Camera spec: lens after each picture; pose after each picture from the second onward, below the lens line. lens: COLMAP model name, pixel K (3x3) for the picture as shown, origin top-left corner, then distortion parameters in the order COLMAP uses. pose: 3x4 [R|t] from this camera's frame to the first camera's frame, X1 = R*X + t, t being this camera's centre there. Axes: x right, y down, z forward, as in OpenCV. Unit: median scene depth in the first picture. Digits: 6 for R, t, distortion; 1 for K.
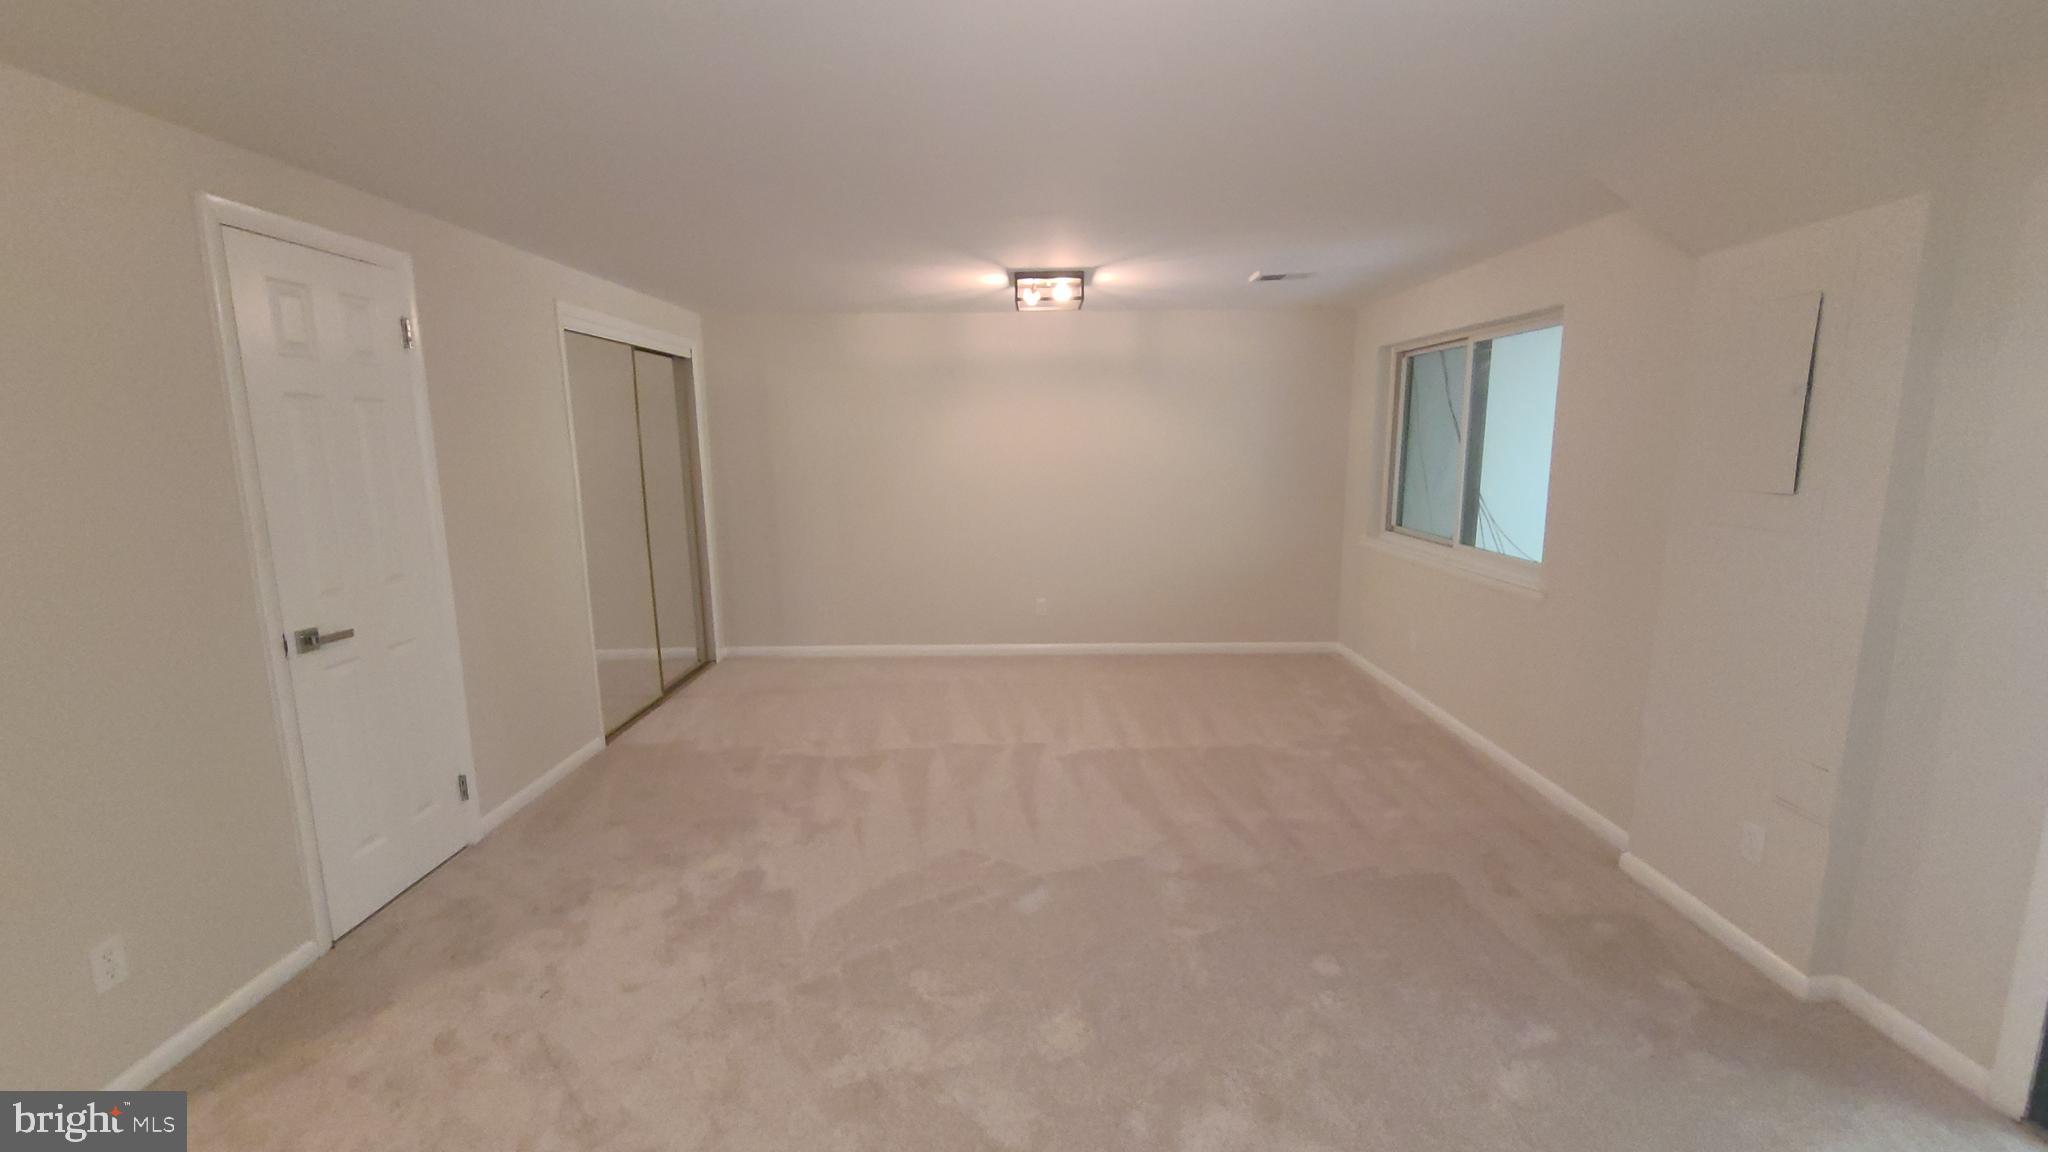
lens RADIAL K [[833.2, 0, 1031.6], [0, 833.2, 576.9], [0, 0, 1]] dist [-0.004043, 0.000114]
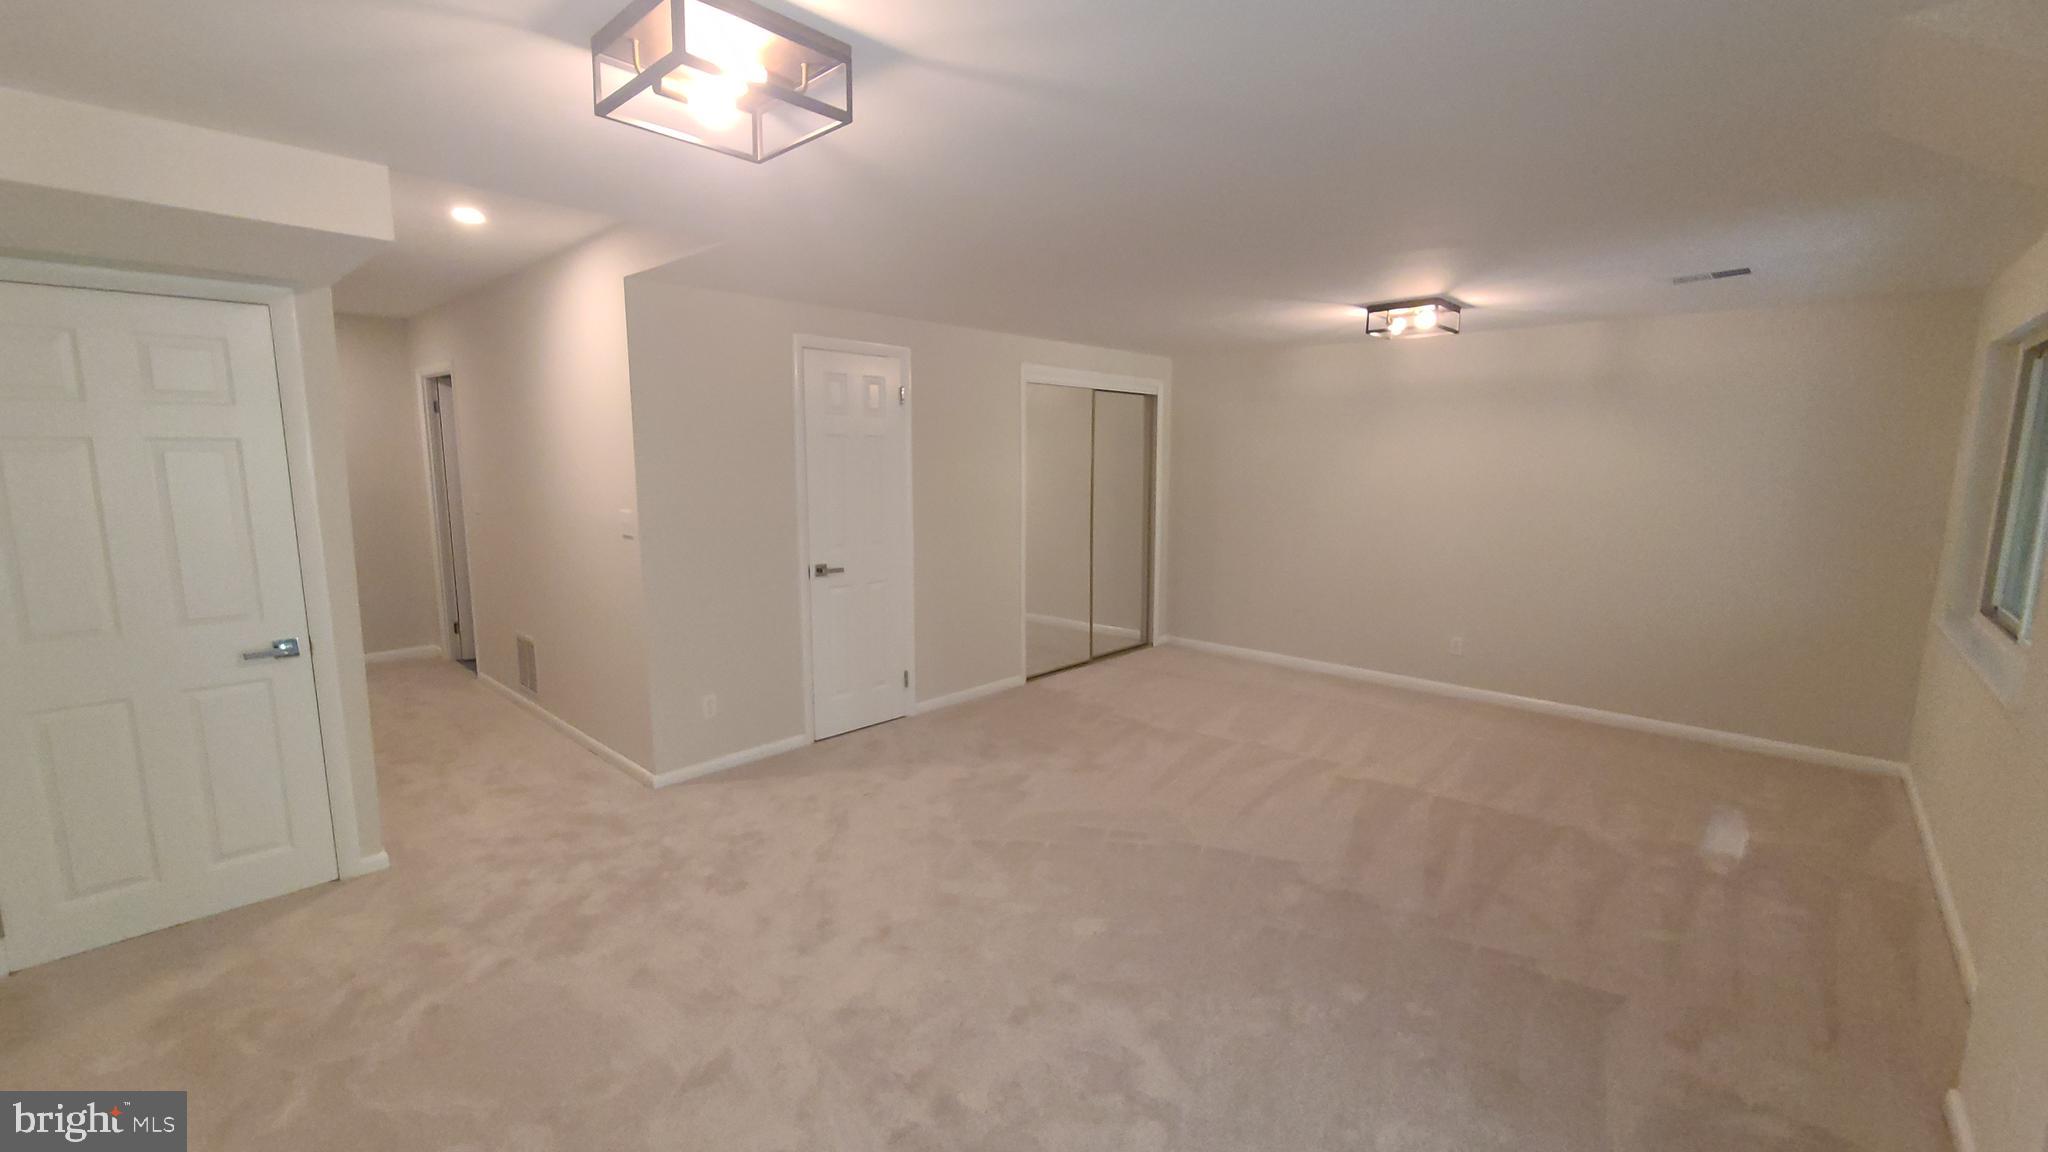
lens RADIAL K [[833.2, 0, 1031.6], [0, 833.2, 576.9], [0, 0, 1]] dist [-0.004043, 0.000114]
pose [[0.737948, 0.107696, -0.666209, 0.413843], [-0.123039, 0.992109, 0.024091, -0.005834], [0.663547, 0.064192, 0.745376, -0.027884]]
